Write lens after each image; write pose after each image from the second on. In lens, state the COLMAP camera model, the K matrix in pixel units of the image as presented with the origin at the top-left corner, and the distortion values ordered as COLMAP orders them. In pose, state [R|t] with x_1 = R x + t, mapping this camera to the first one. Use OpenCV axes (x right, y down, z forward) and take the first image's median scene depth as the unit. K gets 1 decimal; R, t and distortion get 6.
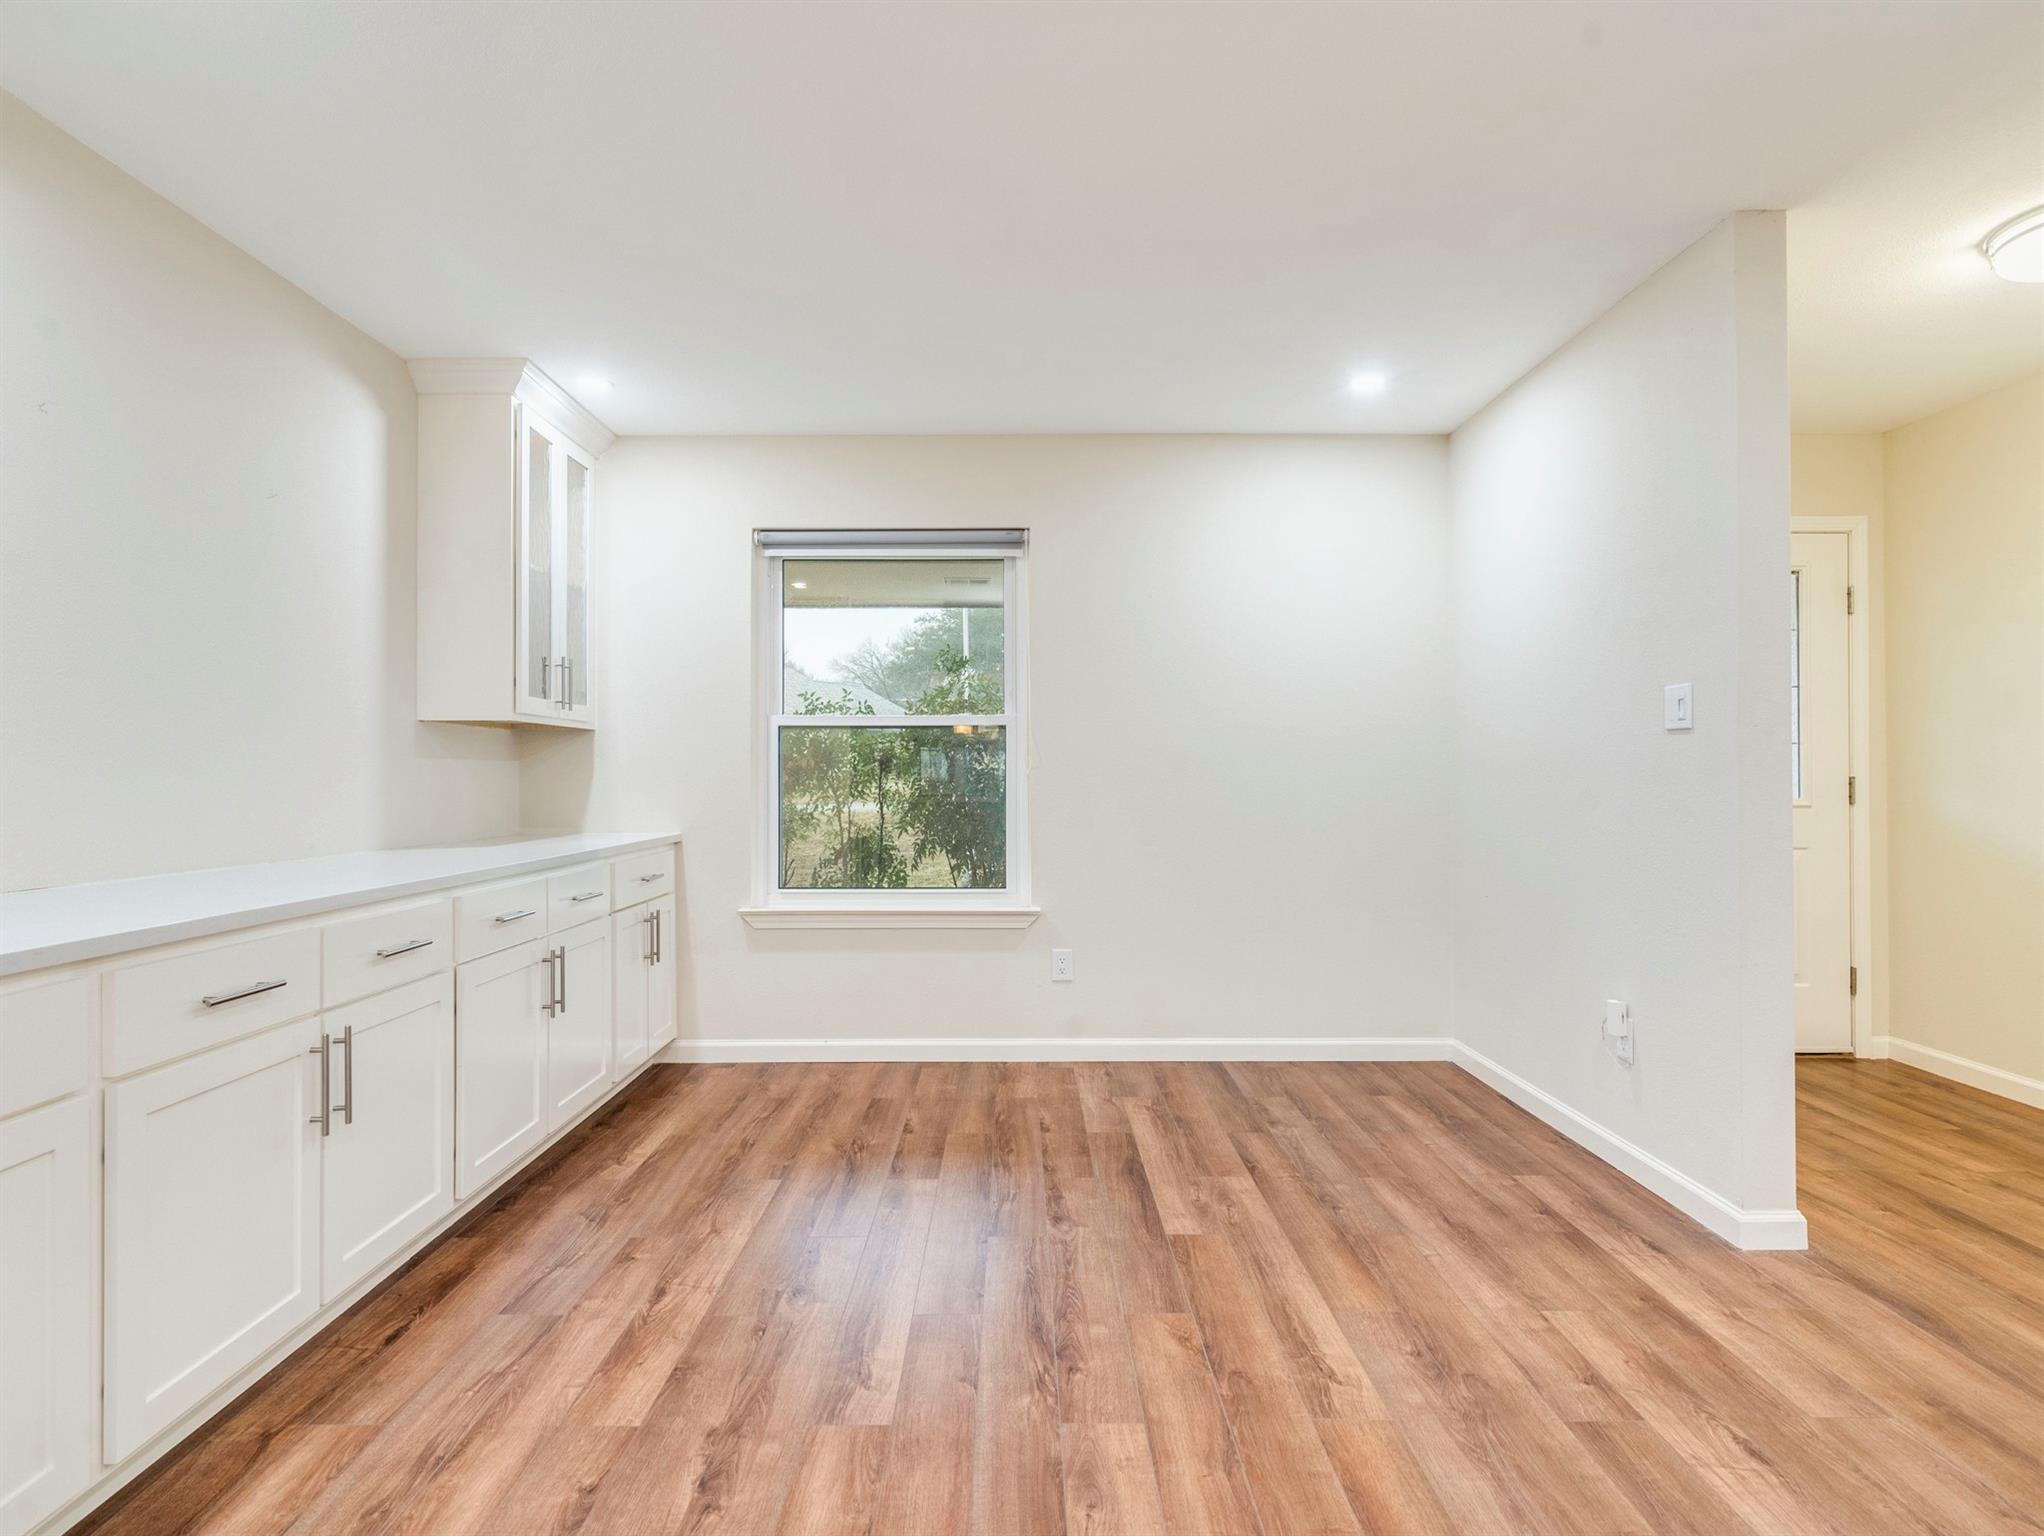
lens RADIAL K [[843.5, 0, 1022.0], [0, 843.5, 768.0], [0, 0, 1]] dist [-0.135635, -0.000019]
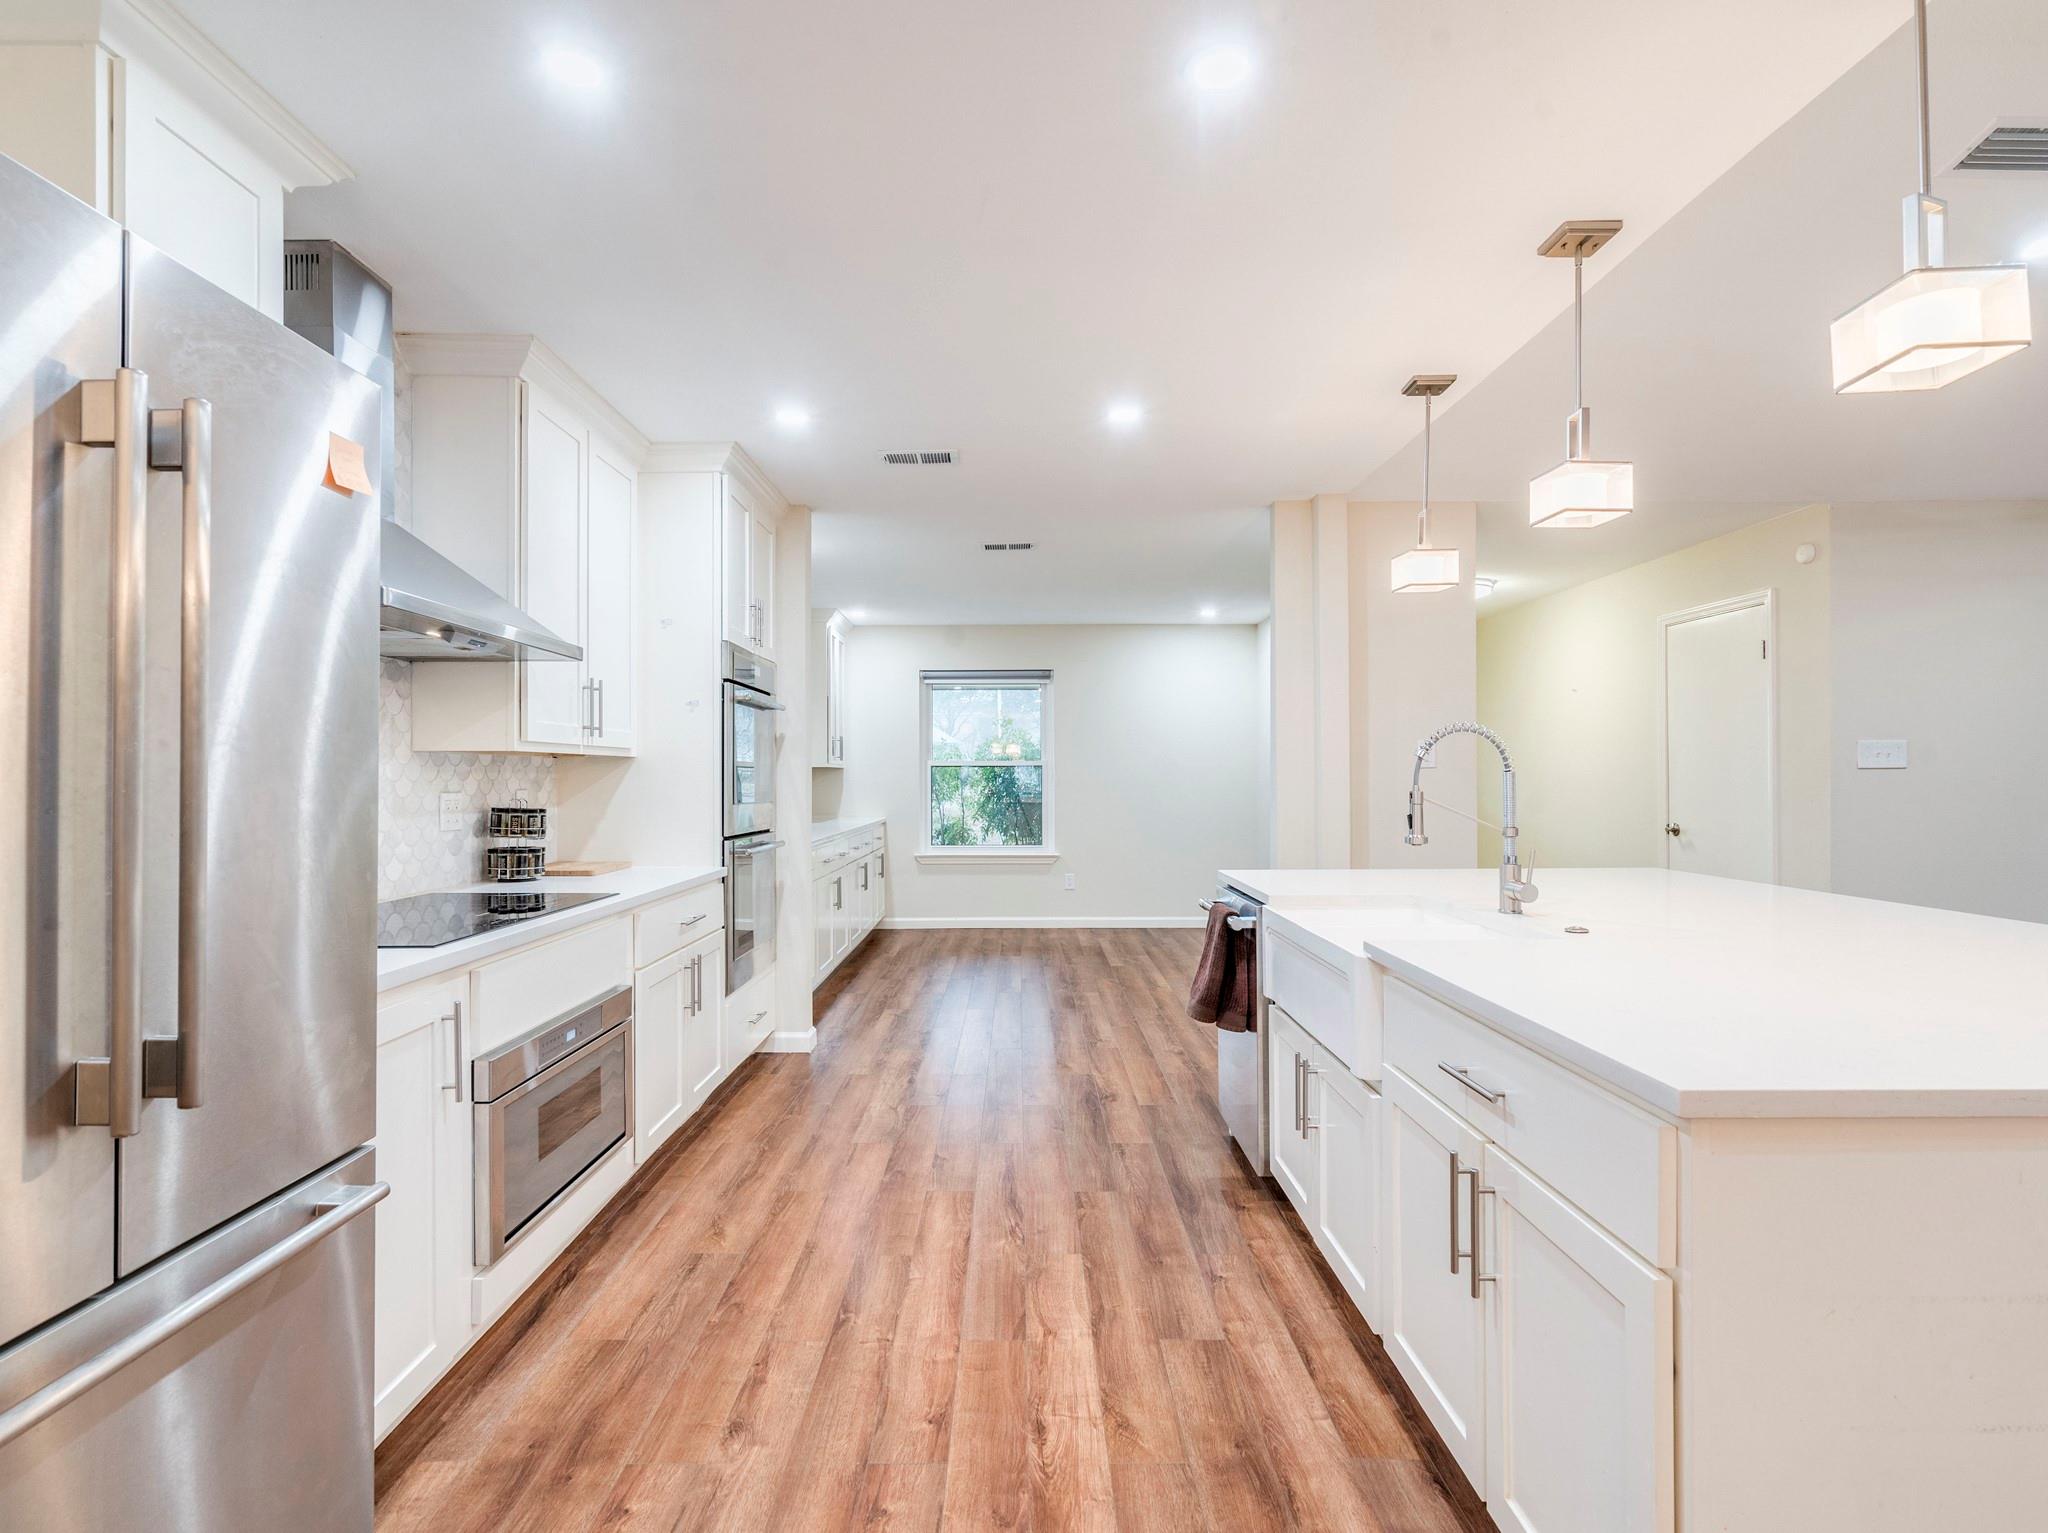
lens RADIAL K [[1055.4, 0, 1024.0], [0, 1055.4, 766.5], [0, 0, 1]] dist [0.000189, 0.000899]
pose [[0.999918, -0.001384, 0.012726, -0.104143], [0.001355, 0.999996, 0.002327, -0.059745], [-0.012729, -0.002310, 0.999916, -1.719463]]
